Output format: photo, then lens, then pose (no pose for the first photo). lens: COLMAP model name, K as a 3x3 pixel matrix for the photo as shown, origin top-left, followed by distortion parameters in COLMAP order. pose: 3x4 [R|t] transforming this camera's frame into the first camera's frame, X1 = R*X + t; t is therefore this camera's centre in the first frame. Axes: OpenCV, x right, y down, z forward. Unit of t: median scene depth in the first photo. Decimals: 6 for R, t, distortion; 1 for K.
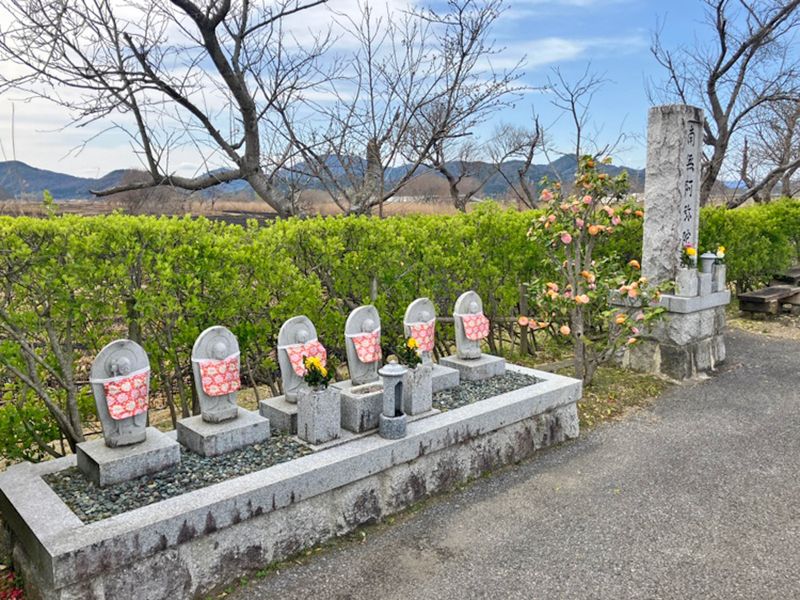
lens RADIAL K [[646.5, 0, 398.9], [0, 646.5, 286.2], [0, 0, 1]] dist [0.026025, -0.040779]
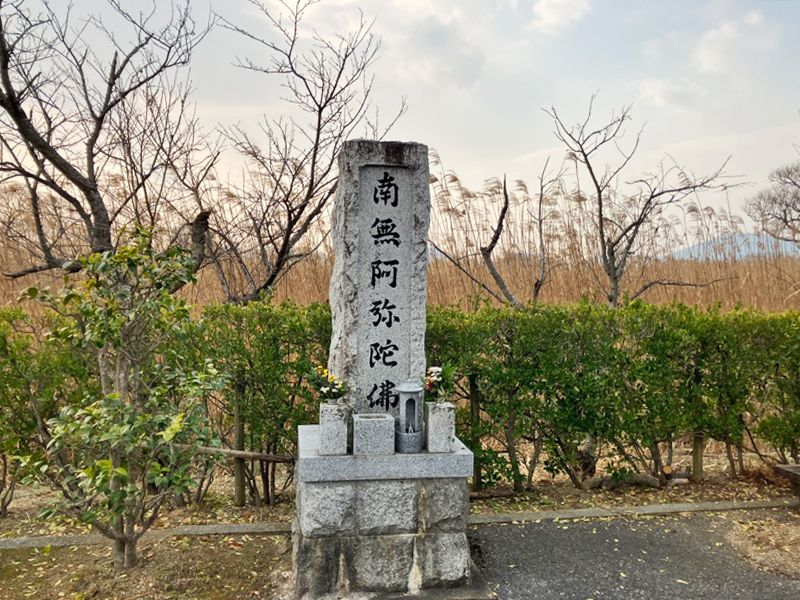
lens RADIAL K [[646.5, 0, 439.5], [0, 646.5, 283.1], [0, 0, 1]] dist [0.026025, -0.040779]
pose [[0.837336, 0.009133, -0.546612, 1.166651], [-0.080593, 0.990998, -0.106901, -0.113852], [0.540715, 0.133565, 0.830534, 0.738764]]
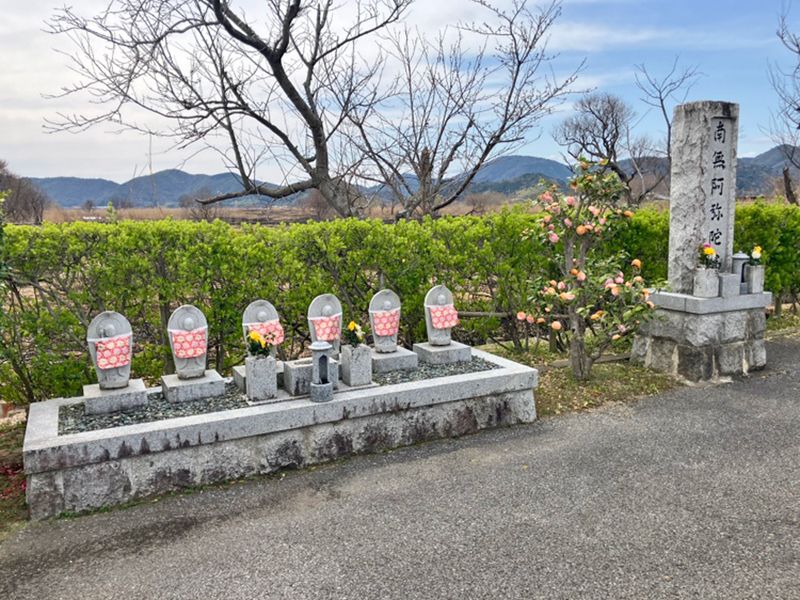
lens RADIAL K [[646.5, 0, 400.7], [0, 646.5, 292.1], [0, 0, 1]] dist [0.026025, -0.040779]
pose [[0.959325, 0.021216, -0.281506, 0.379220], [-0.019691, 0.999772, 0.008247, 0.012732], [0.281617, -0.002369, 0.959524, -0.097260]]
